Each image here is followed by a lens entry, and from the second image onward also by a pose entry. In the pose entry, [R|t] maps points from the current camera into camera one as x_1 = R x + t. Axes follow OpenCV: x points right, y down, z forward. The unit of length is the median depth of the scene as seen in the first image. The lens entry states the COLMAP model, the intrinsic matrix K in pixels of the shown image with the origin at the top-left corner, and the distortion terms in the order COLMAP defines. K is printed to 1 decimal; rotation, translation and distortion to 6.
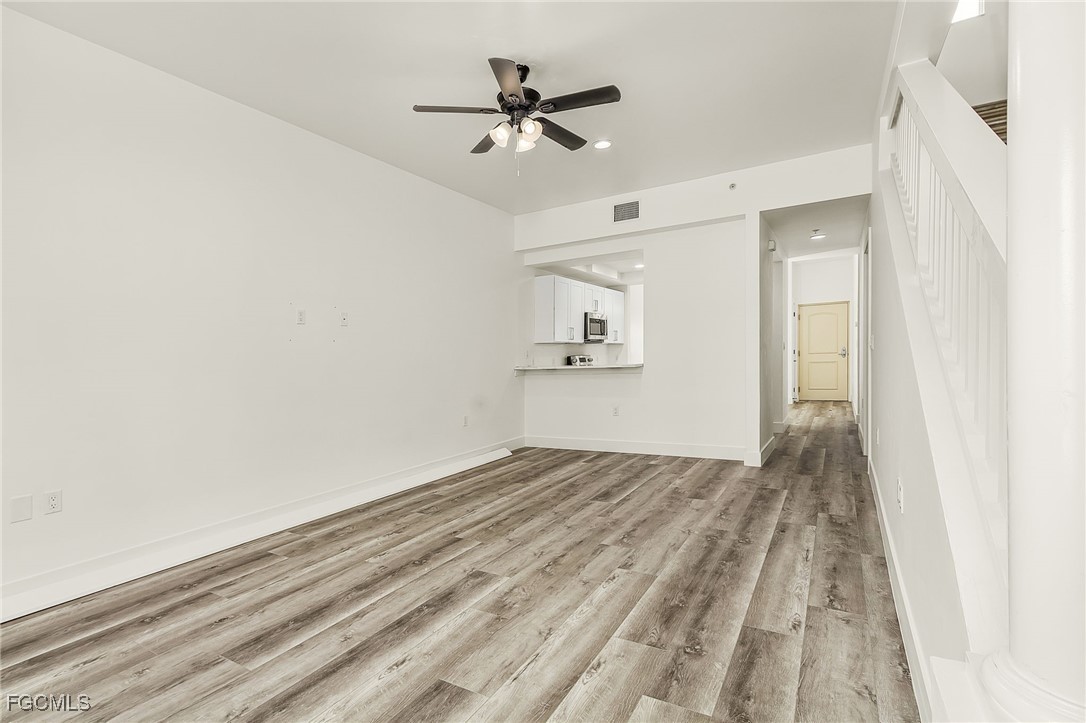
lens RADIAL K [[506.1, 0, 518.6], [0, 506.1, 359.8], [0, 0, 1]] dist [-0.001477, -0.000580]
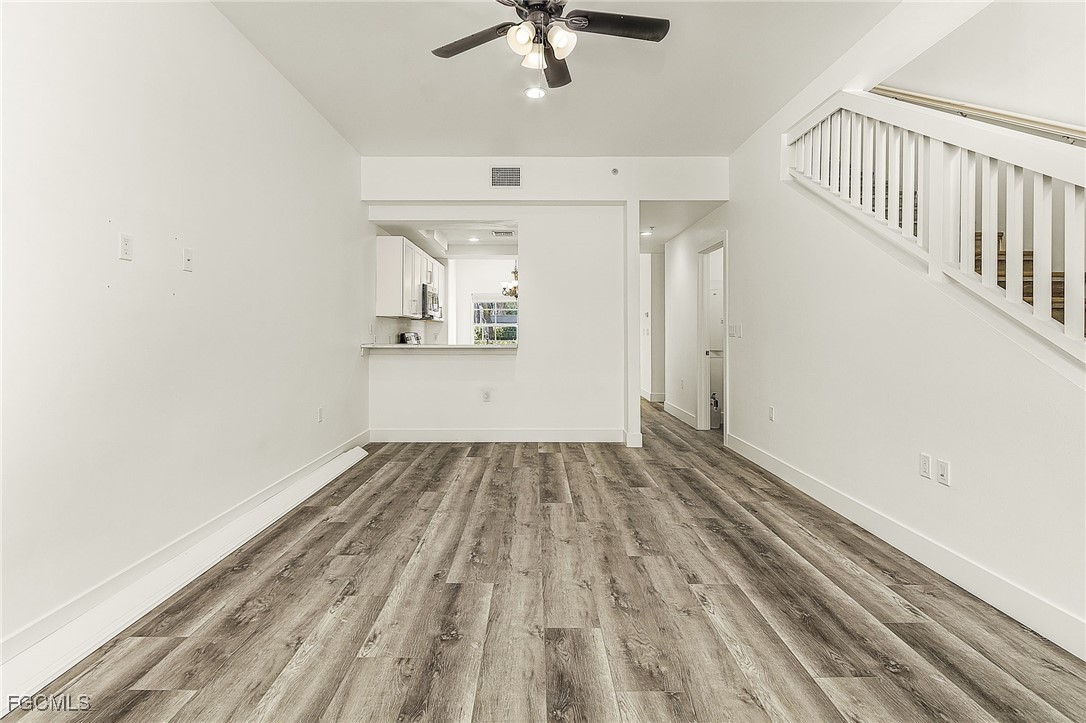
lens RADIAL K [[517.8, 0, 525.5], [0, 517.8, 340.1], [0, 0, 1]] dist [0.001030, -0.000578]
pose [[0.858899, 0.028873, 0.511331, -0.418905], [-0.029199, 0.999546, -0.007394, 0.012777], [-0.511312, -0.008580, 0.859352, 0.330423]]
